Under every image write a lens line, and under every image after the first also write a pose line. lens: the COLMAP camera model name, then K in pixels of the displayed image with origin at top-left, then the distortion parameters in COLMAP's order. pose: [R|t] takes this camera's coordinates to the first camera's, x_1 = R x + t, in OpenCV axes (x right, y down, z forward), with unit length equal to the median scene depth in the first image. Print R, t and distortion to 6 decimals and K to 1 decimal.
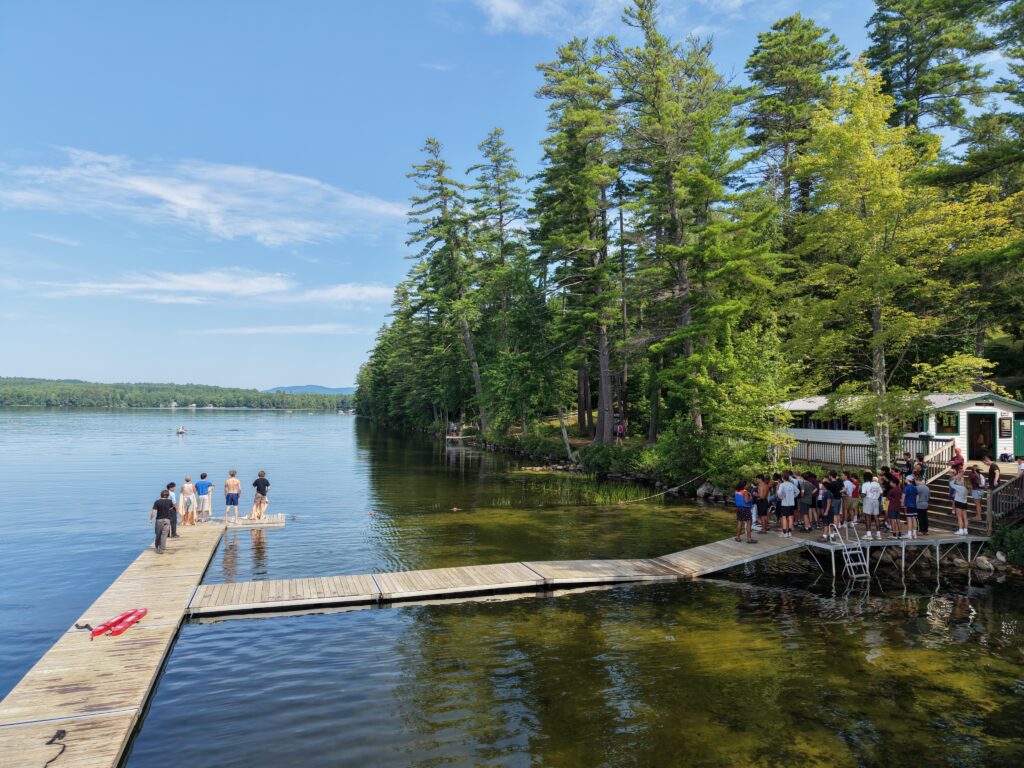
lens RADIAL K [[677.3, 0, 512.0], [0, 677.3, 384.0], [0, 0, 1]] dist [0.052652, -0.066170]
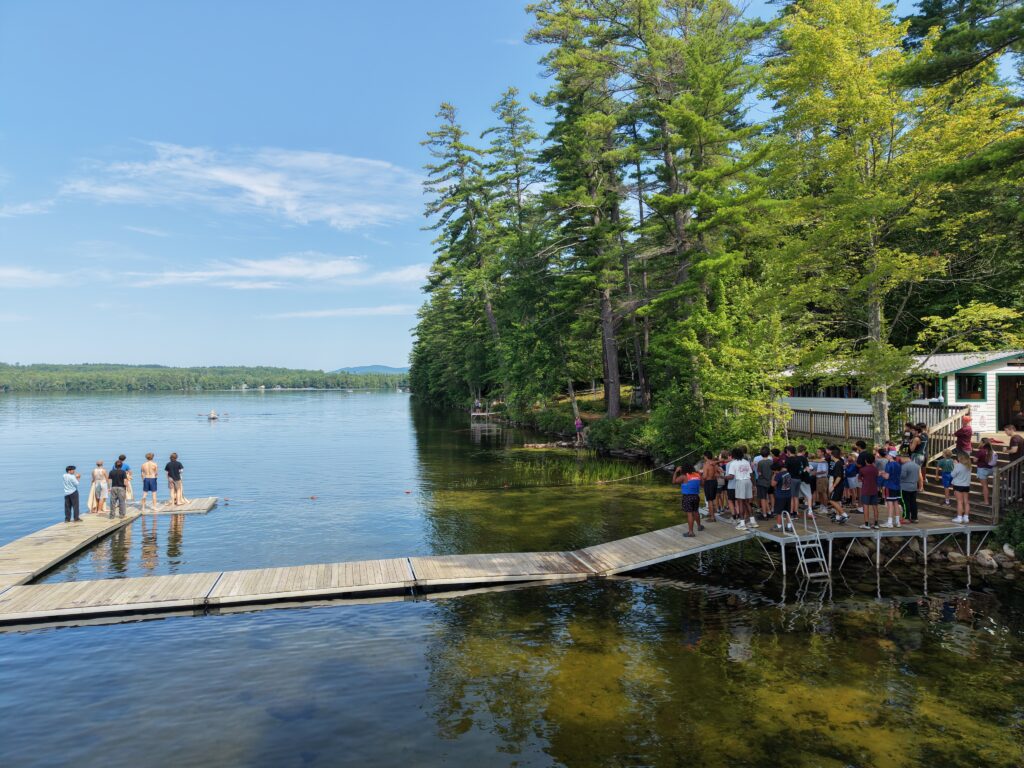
lens RADIAL K [[677.3, 0, 512.0], [0, 677.3, 384.0], [0, 0, 1]] dist [0.052652, -0.066170]
pose [[0.995666, -0.019655, -0.090899, 0.095031], [0.022827, 0.999162, 0.033984, 0.007342], [0.090155, -0.035911, 0.995280, 0.069321]]
